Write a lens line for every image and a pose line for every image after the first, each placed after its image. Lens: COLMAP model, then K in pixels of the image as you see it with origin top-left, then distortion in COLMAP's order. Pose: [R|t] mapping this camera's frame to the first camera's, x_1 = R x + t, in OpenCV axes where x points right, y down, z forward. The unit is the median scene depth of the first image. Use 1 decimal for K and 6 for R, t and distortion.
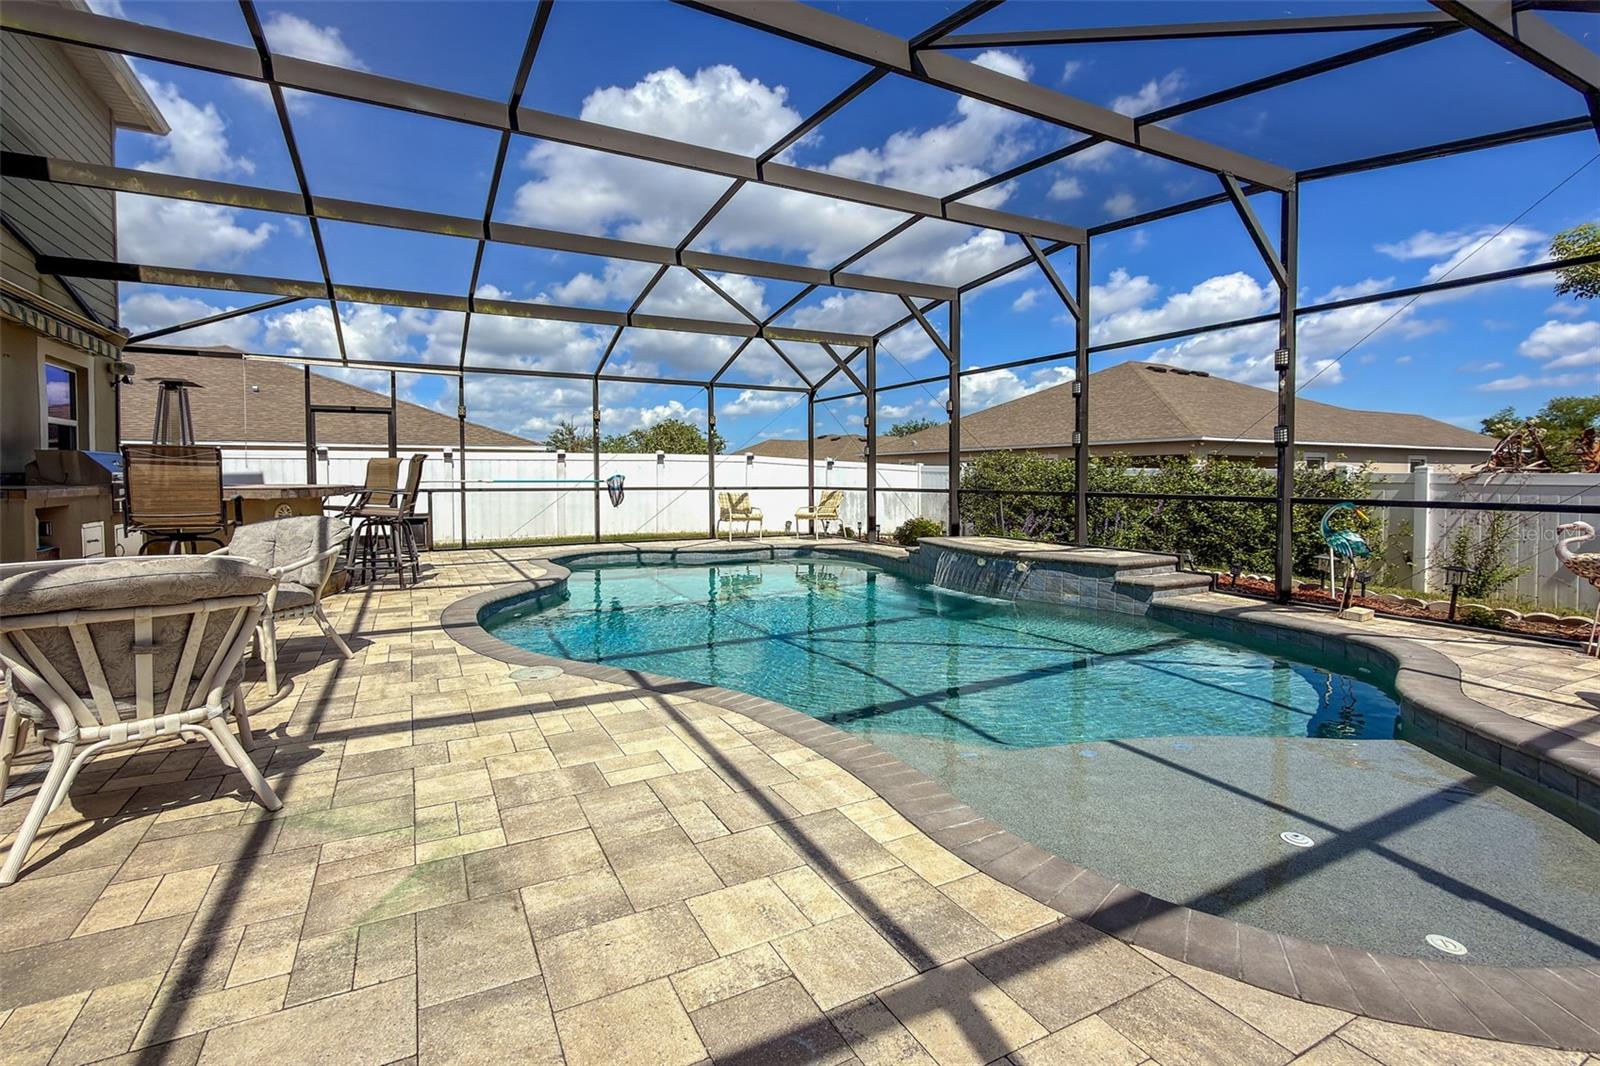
lens RADIAL K [[742.9, 0, 799.6], [0, 742.9, 496.6], [0, 0, 1]] dist [0.001738, 0.000216]
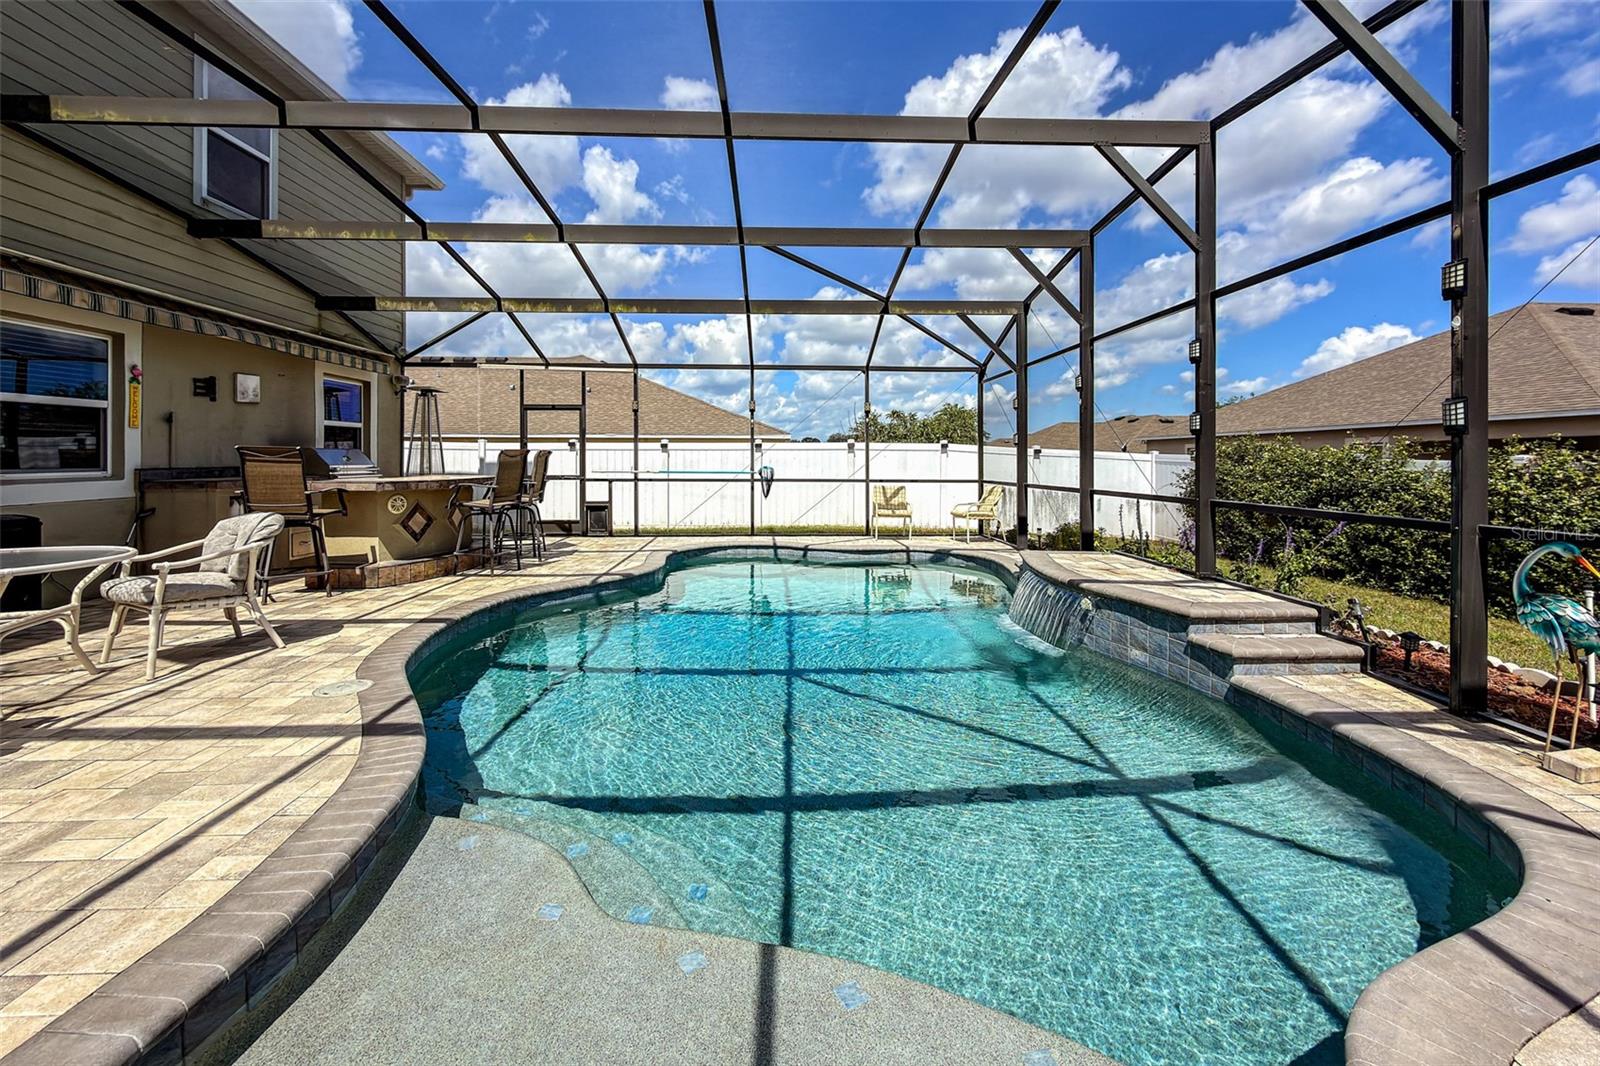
lens RADIAL K [[746.2, 0, 800.0], [0, 746.2, 460.5], [0, 0, 1]] dist [0.003169, -0.000295]
pose [[0.907691, 0.000763, -0.419639, 0.218704], [-0.012264, 0.999619, -0.024709, -0.013673], [0.419461, 0.027575, 0.907355, 0.140828]]
